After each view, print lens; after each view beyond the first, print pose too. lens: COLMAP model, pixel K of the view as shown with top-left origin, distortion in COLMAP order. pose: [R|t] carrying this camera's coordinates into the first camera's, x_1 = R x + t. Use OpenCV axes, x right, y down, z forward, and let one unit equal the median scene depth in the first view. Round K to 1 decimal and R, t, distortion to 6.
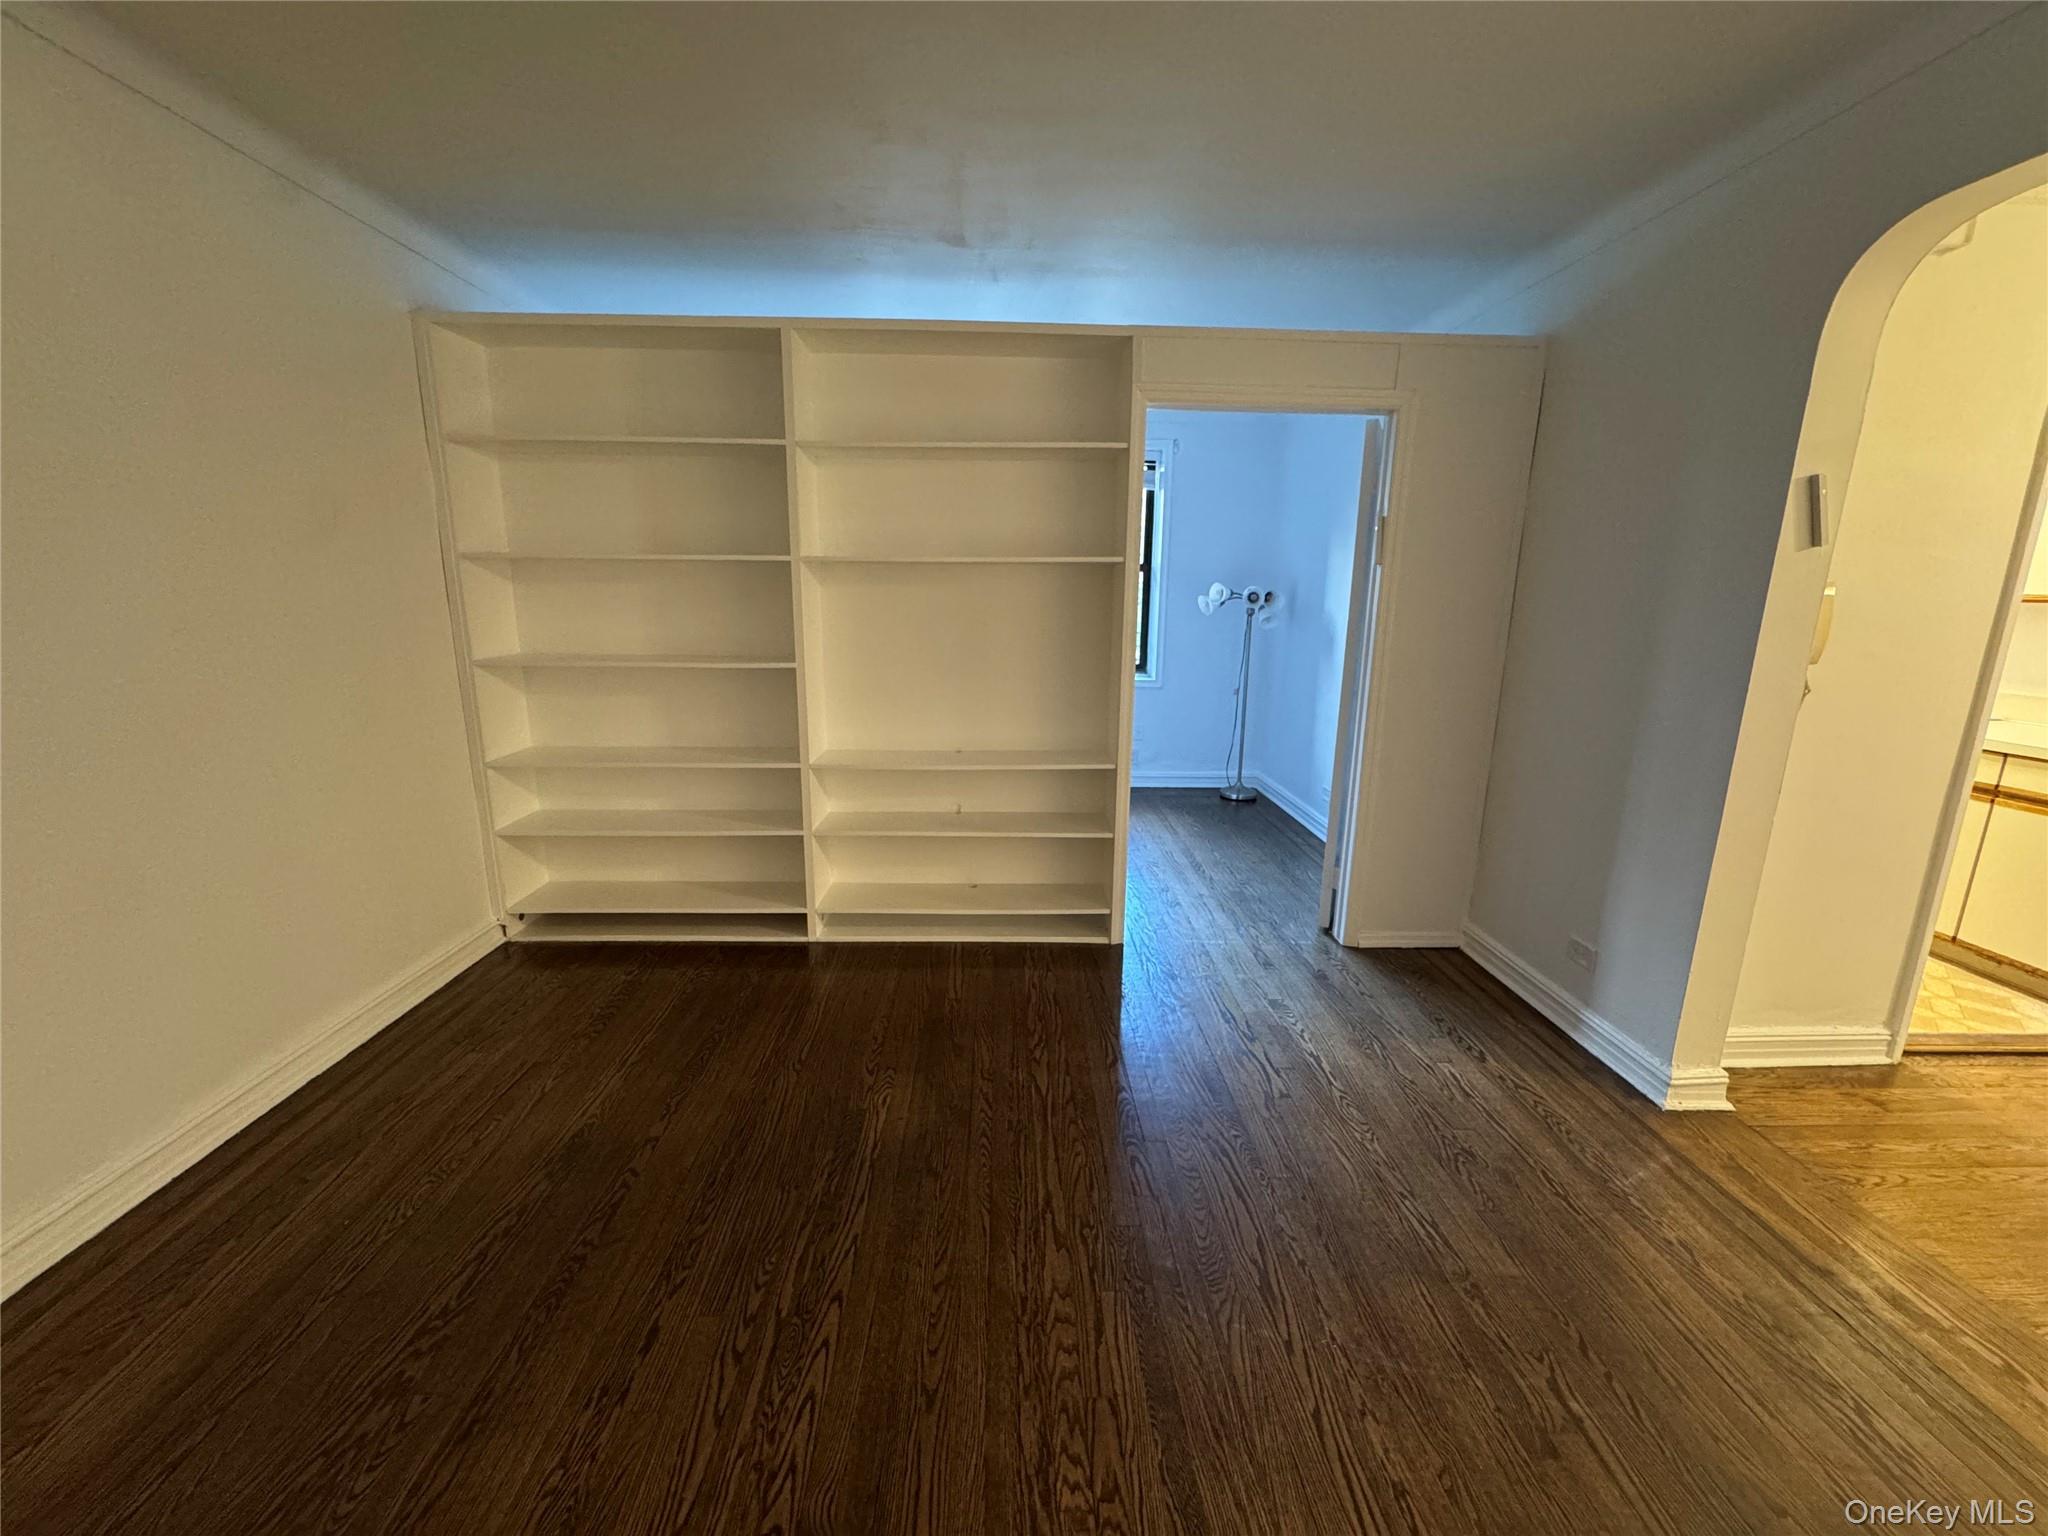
lens RADIAL K [[813.5, 0, 1025.4], [0, 813.5, 766.9], [0, 0, 1]] dist [0.001660, 0.000342]
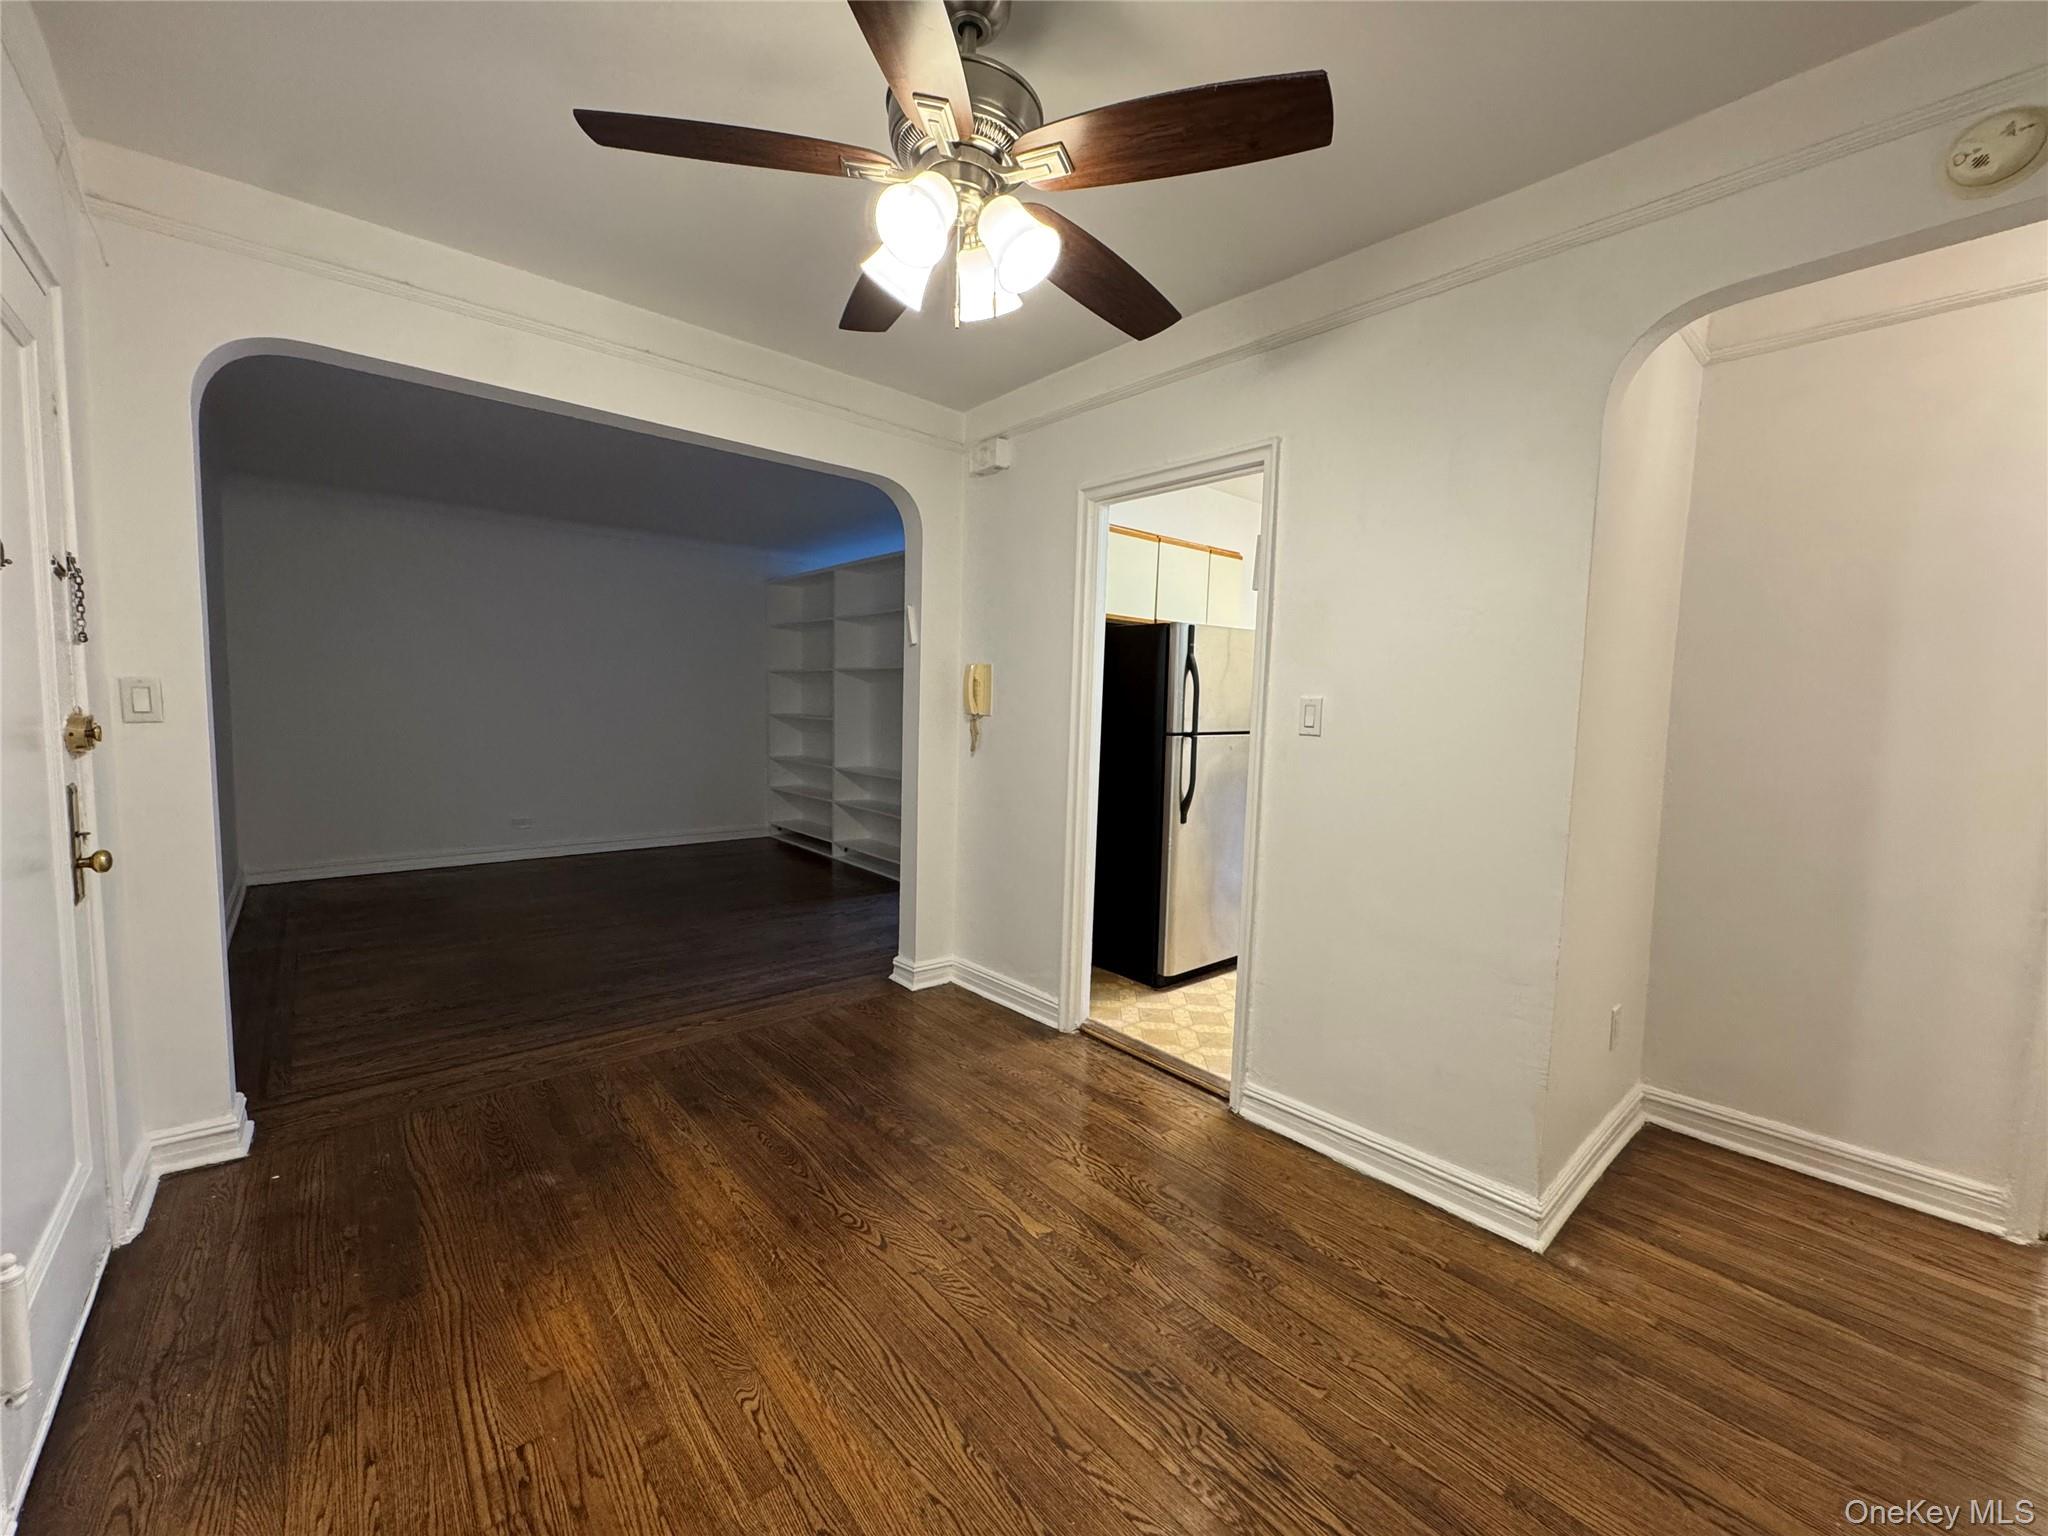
lens RADIAL K [[813.5, 0, 1035.8], [0, 813.5, 770.5], [0, 0, 1]] dist [0.001660, 0.000342]
pose [[0.640032, 0.070601, -0.765097, 2.004089], [-0.177872, 0.982334, -0.058149, 0.041096], [0.747476, 0.173307, 0.641283, 0.073295]]
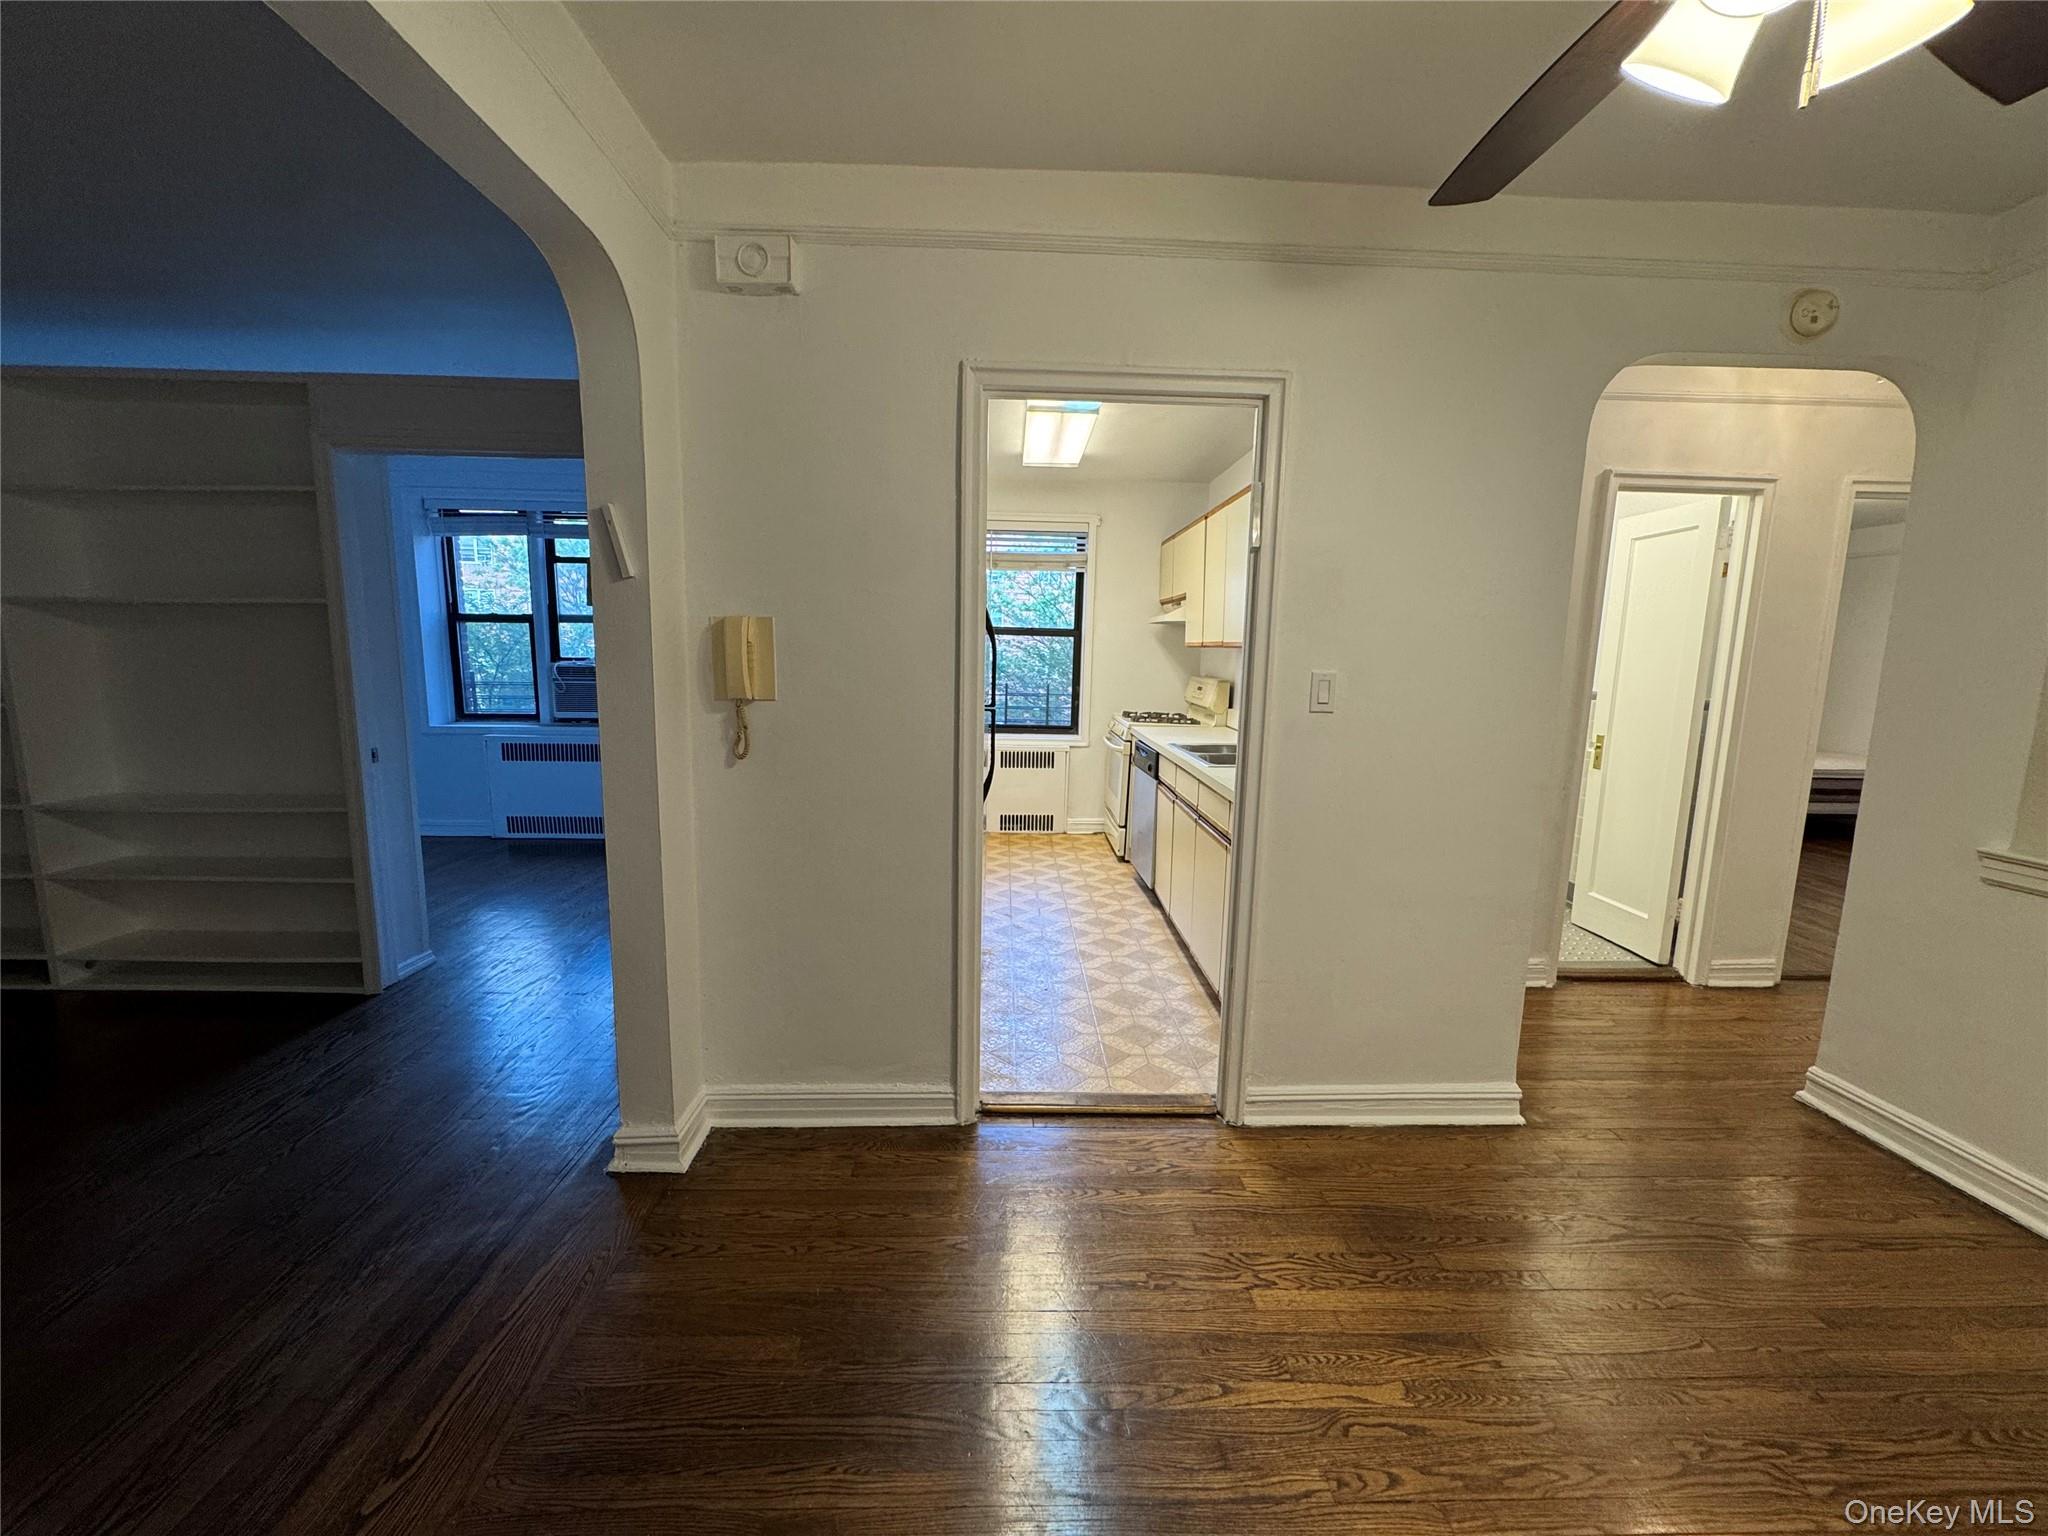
lens RADIAL K [[813.5, 0, 1010.9], [0, 813.5, 767.4], [0, 0, 1]] dist [0.001660, 0.000342]
pose [[0.999973, 0.006248, -0.003766, 1.116958], [-0.006485, 0.997768, -0.066466, 0.010403], [0.003342, 0.066489, 0.997782, 0.024234]]
